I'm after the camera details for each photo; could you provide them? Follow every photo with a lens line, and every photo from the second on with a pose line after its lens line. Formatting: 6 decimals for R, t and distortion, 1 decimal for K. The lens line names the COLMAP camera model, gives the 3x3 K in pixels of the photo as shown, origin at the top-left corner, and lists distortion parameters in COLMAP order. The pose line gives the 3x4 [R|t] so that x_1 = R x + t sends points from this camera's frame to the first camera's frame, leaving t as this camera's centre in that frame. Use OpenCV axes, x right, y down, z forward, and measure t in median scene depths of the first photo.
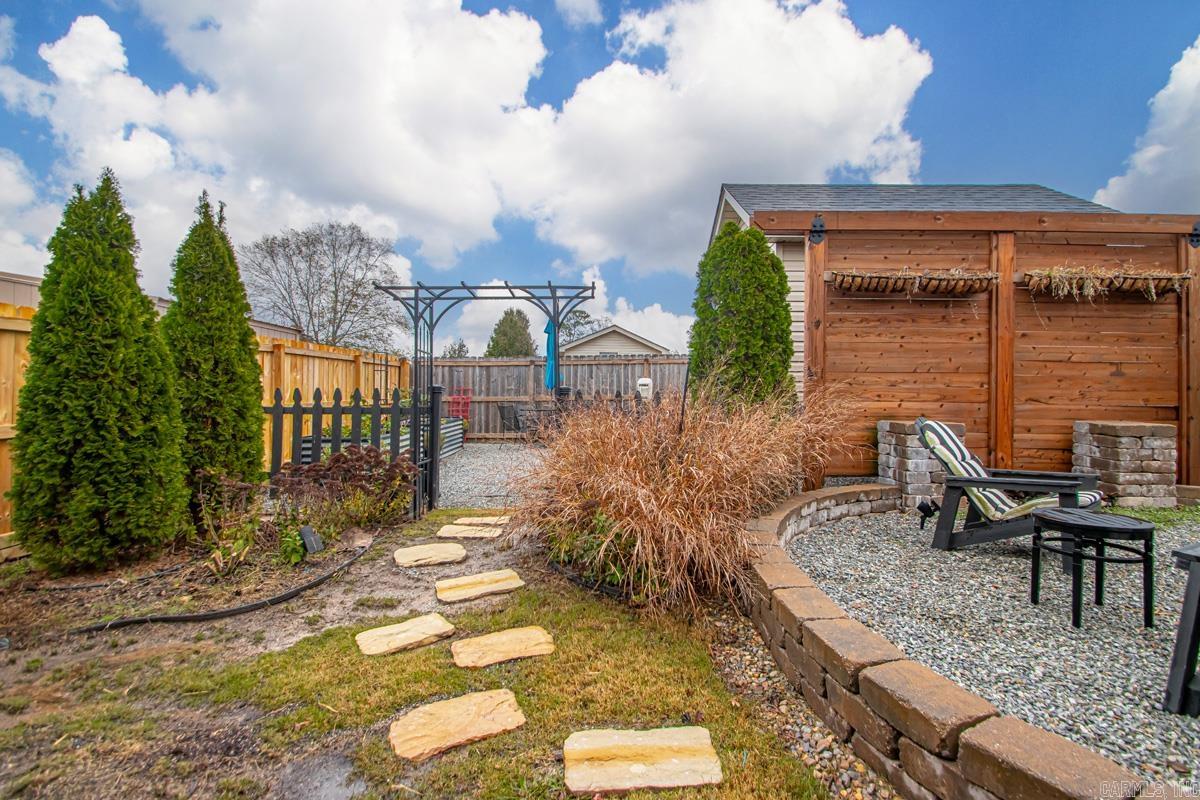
lens RADIAL K [[557.6, 0, 589.1], [0, 557.6, 394.0], [0, 0, 1]] dist [0.012178, -0.013689]
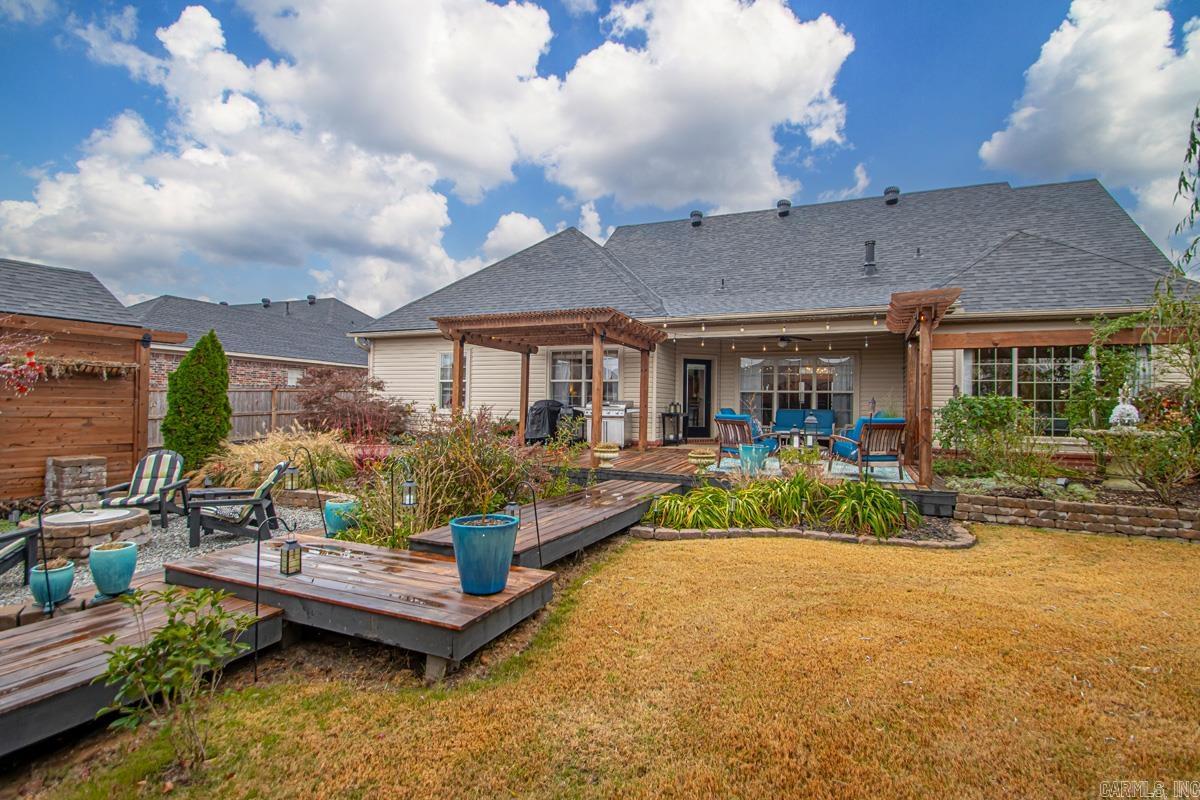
lens RADIAL K [[557.6, 0, 627.8], [0, 557.6, 393.8], [0, 0, 1]] dist [0.012178, -0.013689]
pose [[0.350311, 0.013495, 0.936536, 0.011082], [-0.006174, 0.999908, -0.012099, -0.112600], [-0.936613, -0.001544, 0.350362, -0.968953]]
